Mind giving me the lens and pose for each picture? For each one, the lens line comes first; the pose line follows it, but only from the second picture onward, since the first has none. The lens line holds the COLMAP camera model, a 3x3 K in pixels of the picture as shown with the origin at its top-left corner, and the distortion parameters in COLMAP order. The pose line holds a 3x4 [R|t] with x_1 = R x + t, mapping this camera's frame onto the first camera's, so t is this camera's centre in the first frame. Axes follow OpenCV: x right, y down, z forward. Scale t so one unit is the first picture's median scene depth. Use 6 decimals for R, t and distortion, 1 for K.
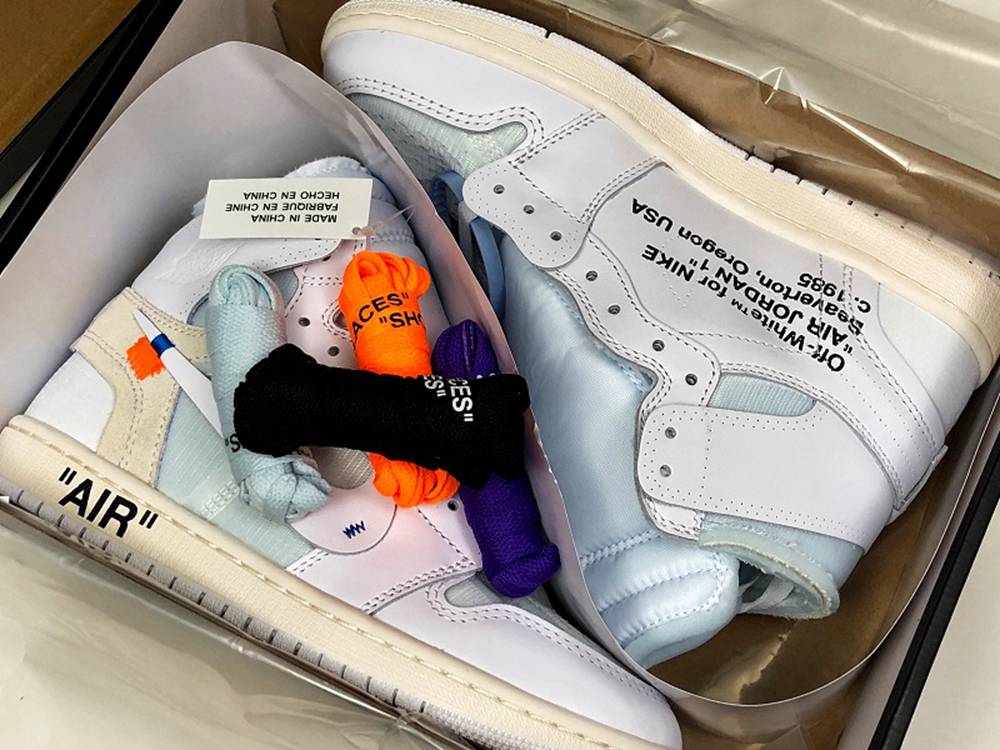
lens RADIAL K [[1632.6, 0, 500.2], [0, 1632.6, 375.0], [0, 0, 1]] dist [0.221597, 0.000000]
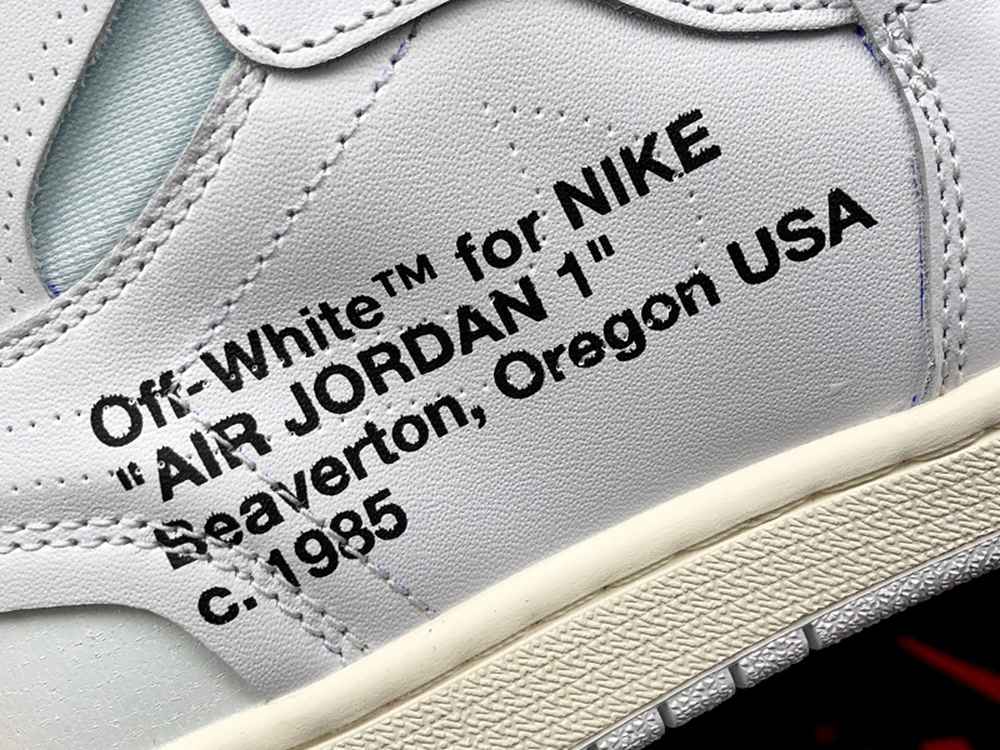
lens RADIAL K [[1632.6, 0, 500.1], [0, 1632.6, 374.6], [0, 0, 1]] dist [0.221597, 0.000000]
pose [[-0.558573, 0.828177, -0.046036, 0.165641], [-0.791523, -0.515615, 0.328075, -0.174231], [0.247967, 0.219693, 0.943529, 0.689863]]
